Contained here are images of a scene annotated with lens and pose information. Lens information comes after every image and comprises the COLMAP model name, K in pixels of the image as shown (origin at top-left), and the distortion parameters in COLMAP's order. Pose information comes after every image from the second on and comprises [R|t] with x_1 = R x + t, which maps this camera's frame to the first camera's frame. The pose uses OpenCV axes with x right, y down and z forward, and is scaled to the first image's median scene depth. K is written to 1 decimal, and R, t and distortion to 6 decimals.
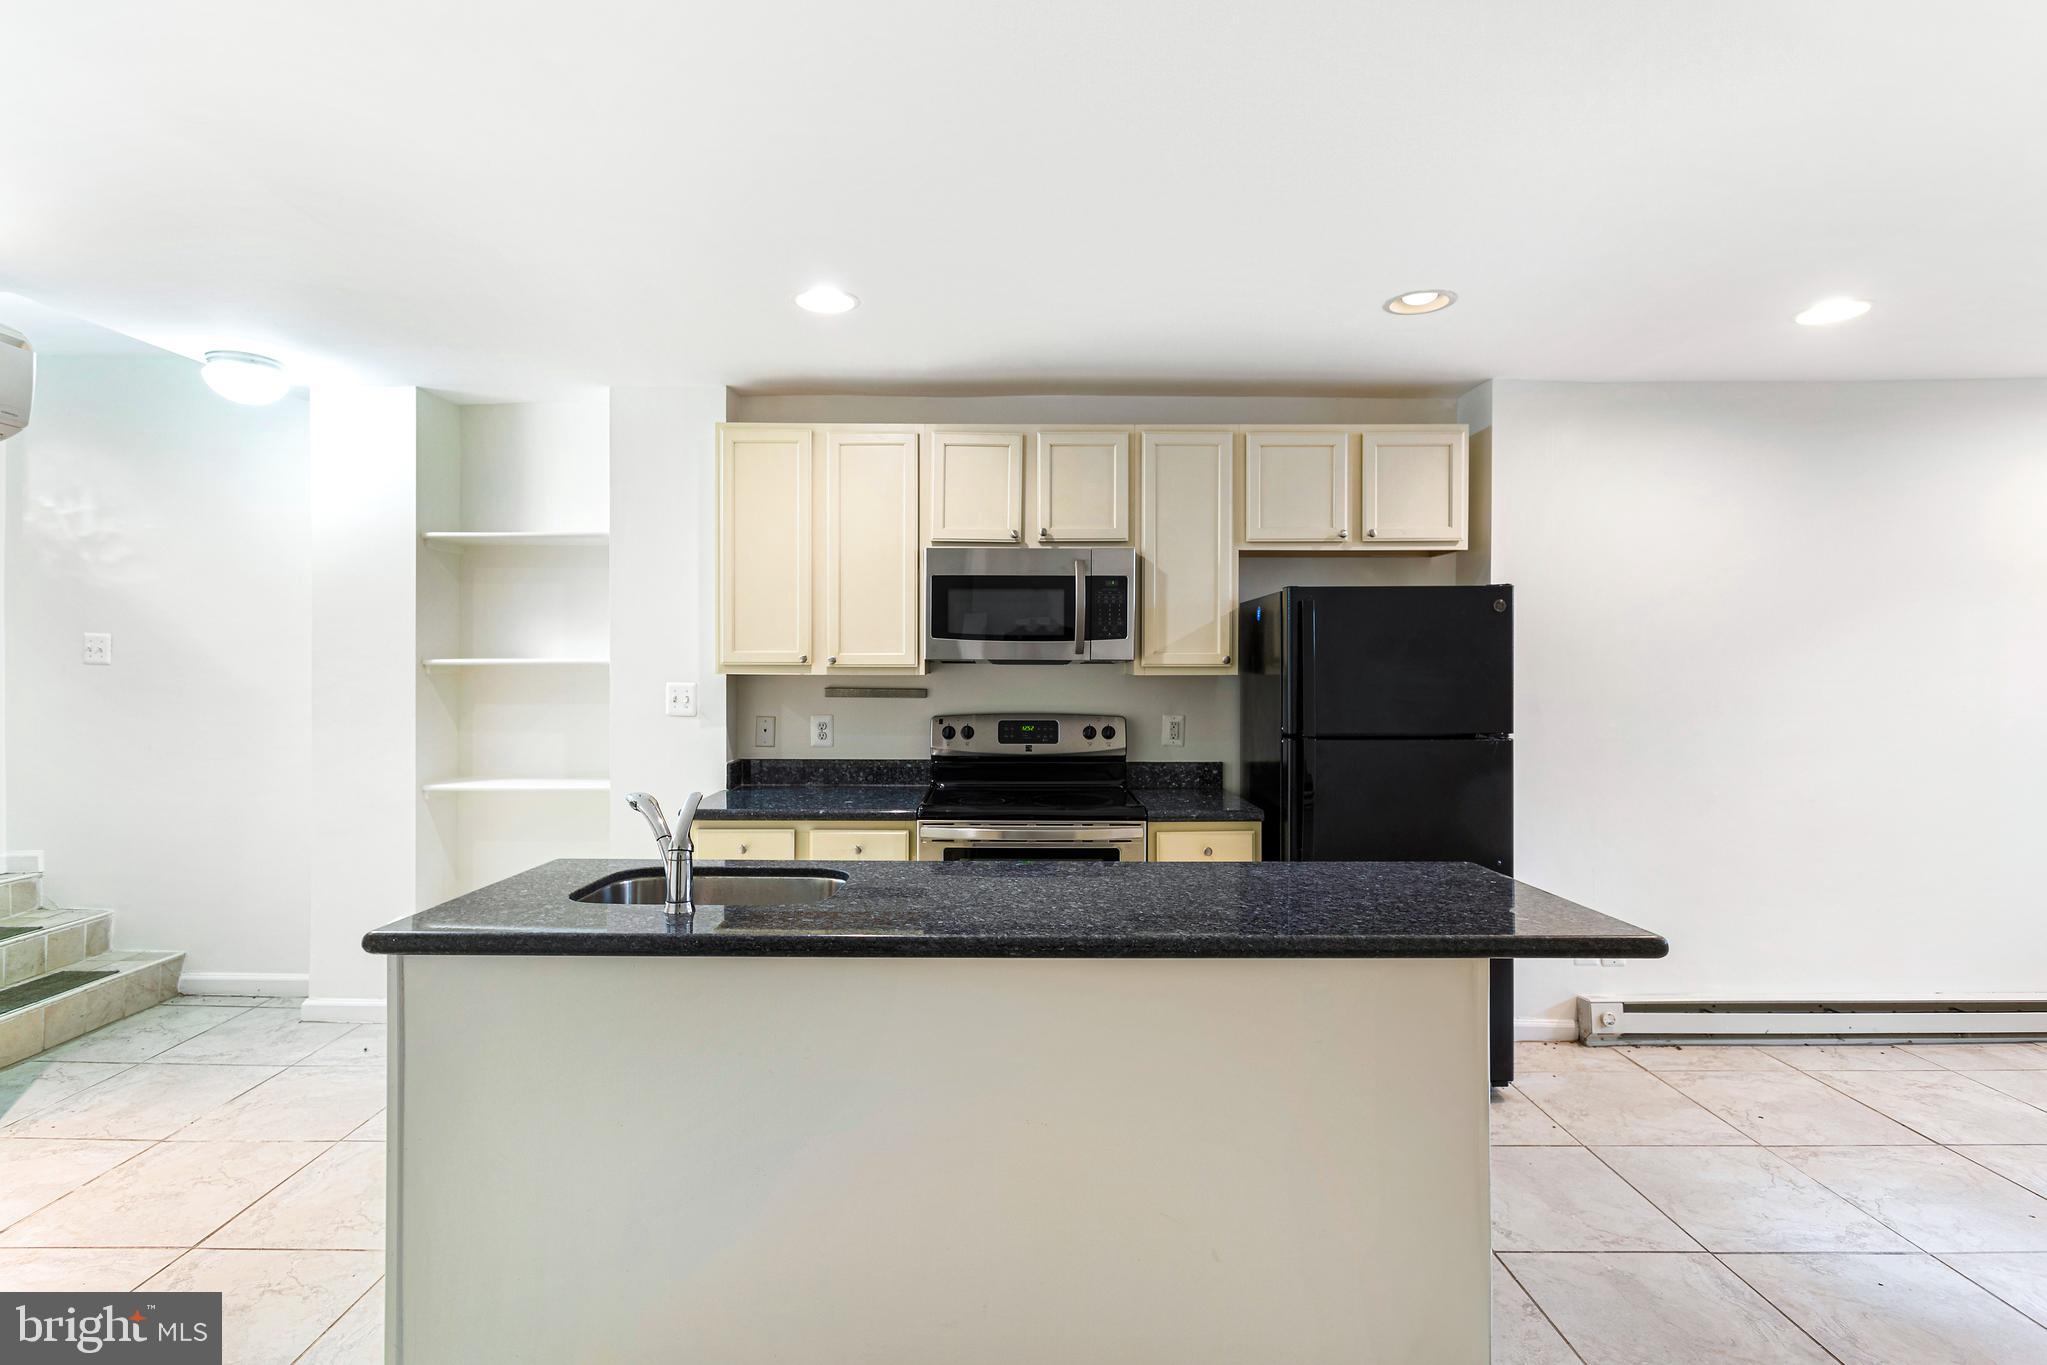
lens RADIAL K [[975.3, 0, 1043.2], [0, 975.3, 659.0], [0, 0, 1]] dist [-0.000854, 0.000534]
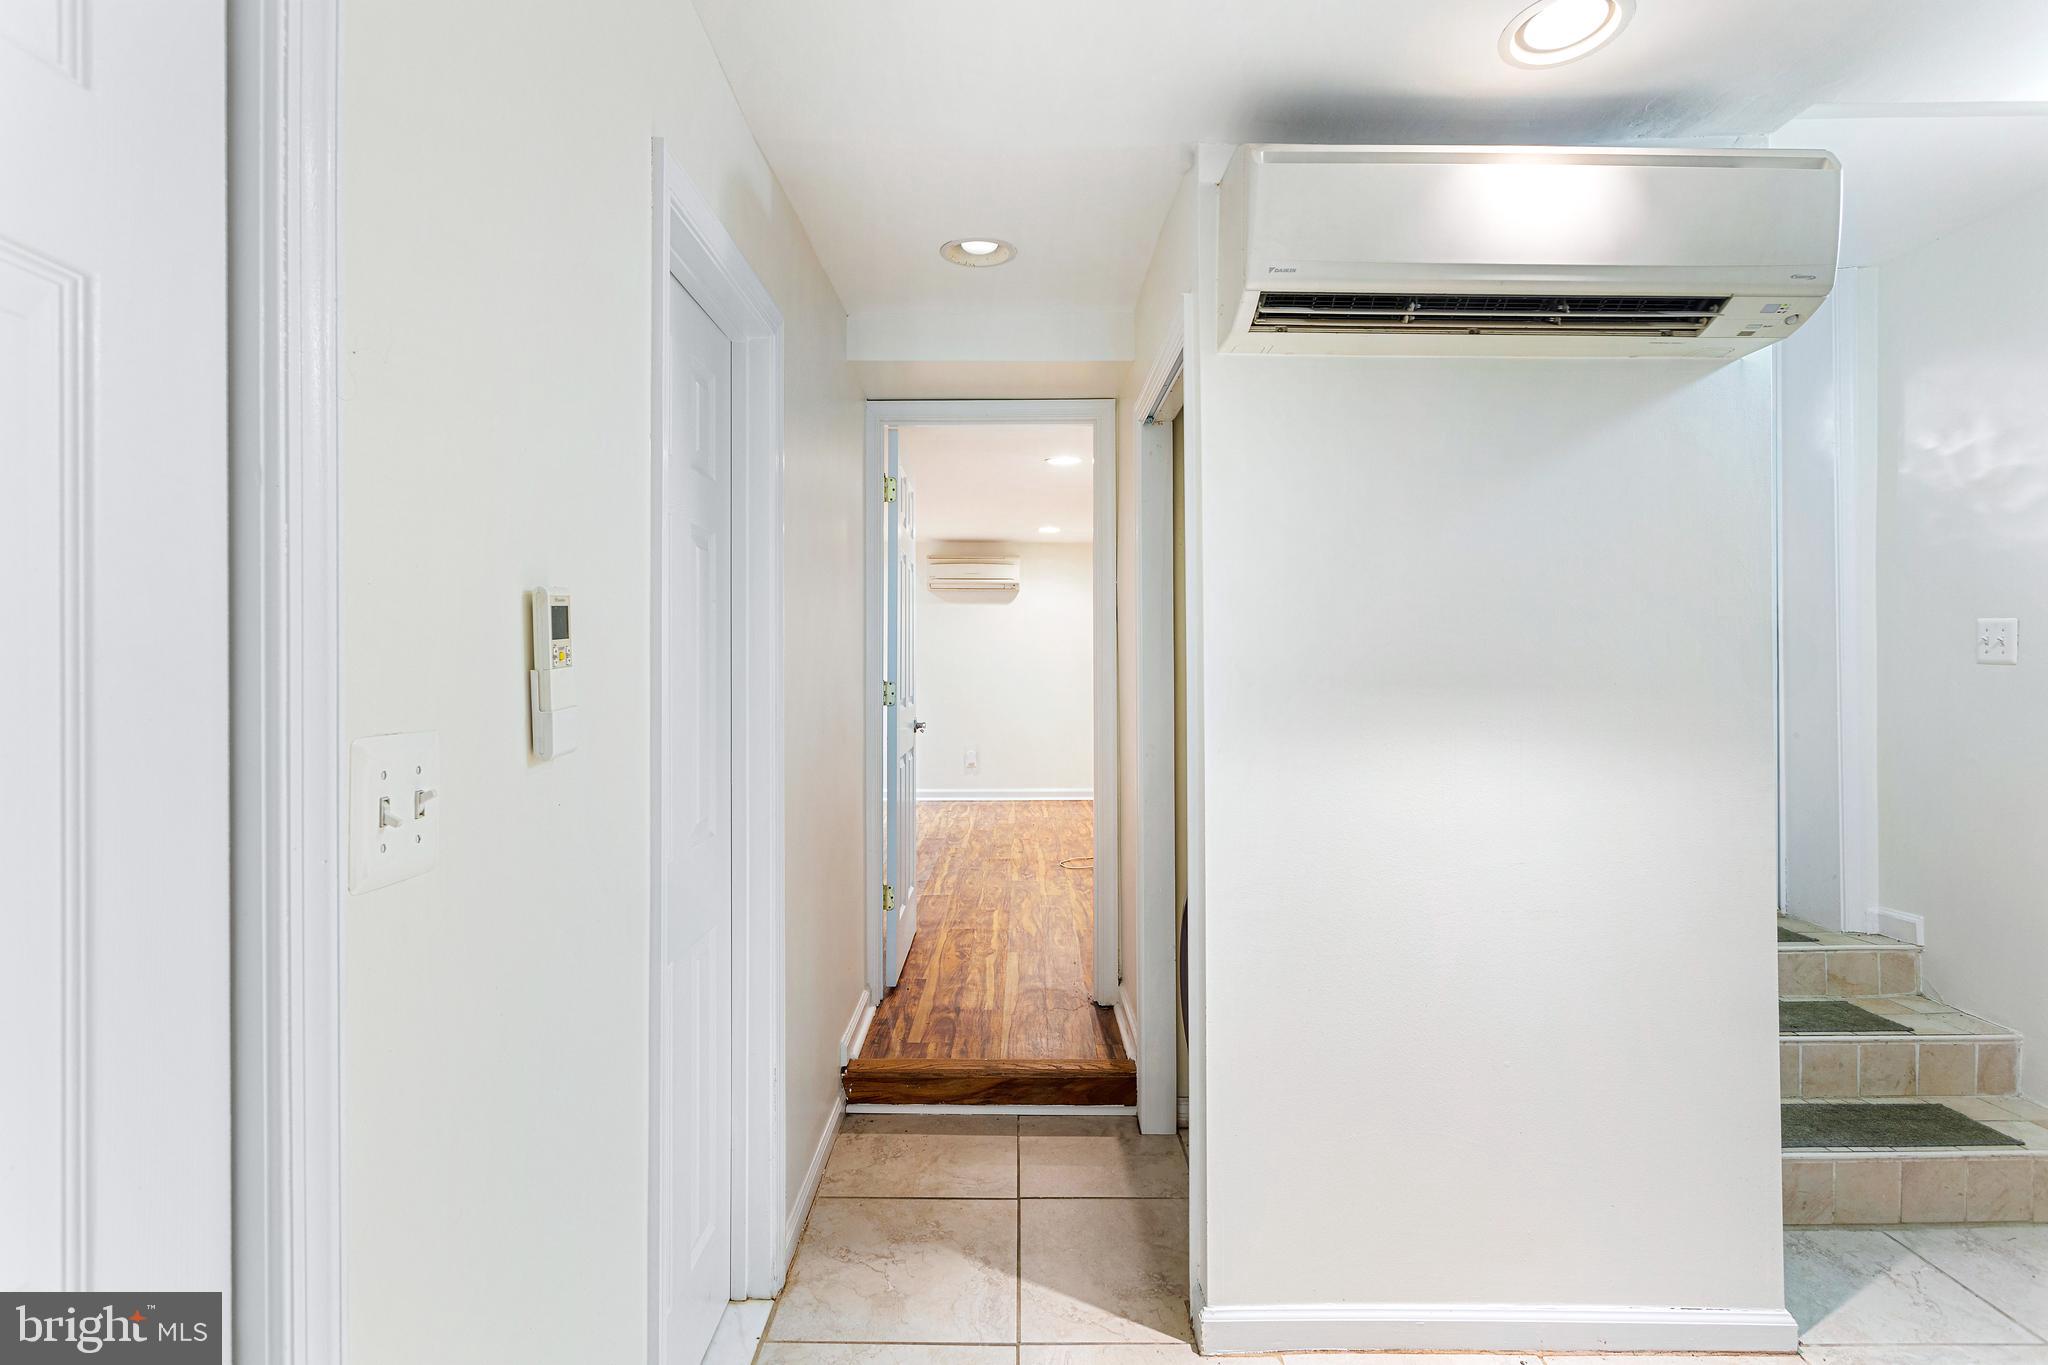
lens RADIAL K [[926.1, 0, 1027.5], [0, 926.1, 667.5], [0, 0, 1]] dist [0.000162, 0.000130]
pose [[-0.051226, 0.003085, -0.998682, -0.306052], [0.005654, 0.999980, 0.002799, 0.002540], [0.998671, -0.005503, -0.051243, 0.376962]]
